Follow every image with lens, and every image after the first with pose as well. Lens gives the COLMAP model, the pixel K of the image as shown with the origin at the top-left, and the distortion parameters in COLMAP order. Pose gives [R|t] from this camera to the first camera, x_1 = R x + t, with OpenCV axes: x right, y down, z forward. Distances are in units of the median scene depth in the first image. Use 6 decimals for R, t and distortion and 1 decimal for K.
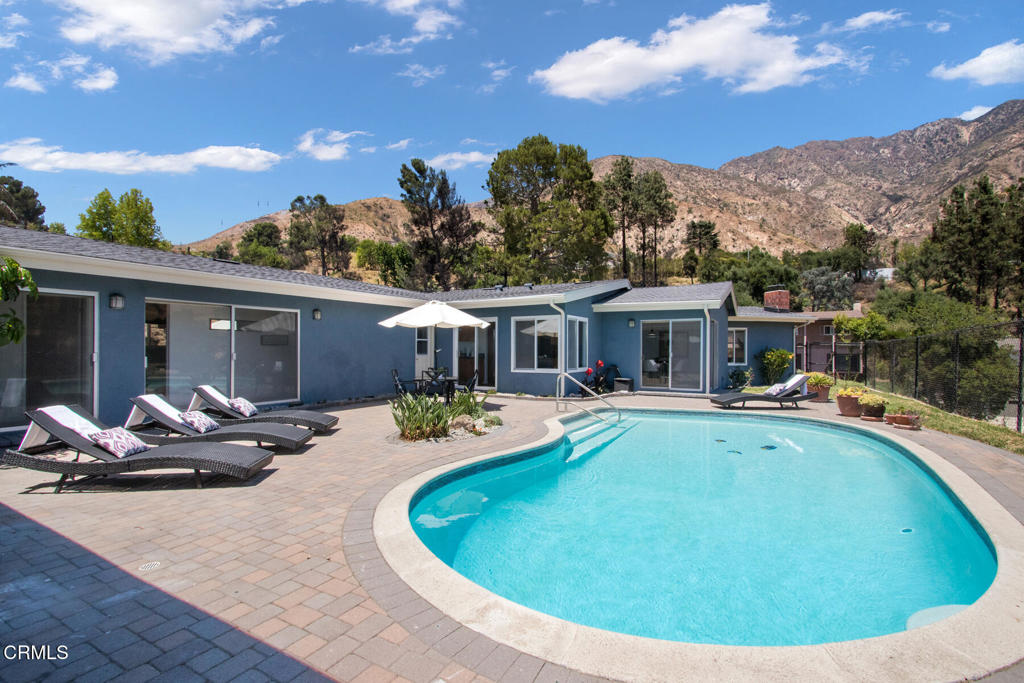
lens RADIAL K [[486.9, 0, 498.8], [0, 486.9, 339.5], [0, 0, 1]] dist [0.002222, 0.000303]
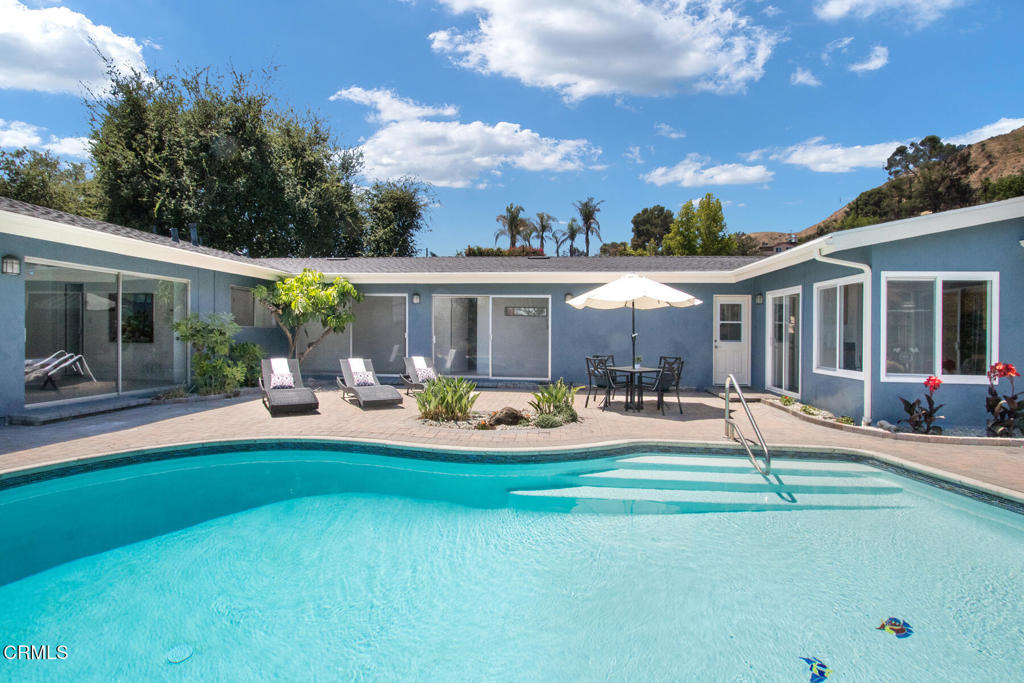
lens RADIAL K [[486.9, 0, 498.8], [0, 486.9, 339.5], [0, 0, 1]] dist [0.002222, 0.000303]
pose [[0.404877, 0.022316, -0.914099, 0.447283], [0.004279, 0.999645, 0.026300, 0.006646], [0.914361, -0.014560, 0.404638, 0.387849]]
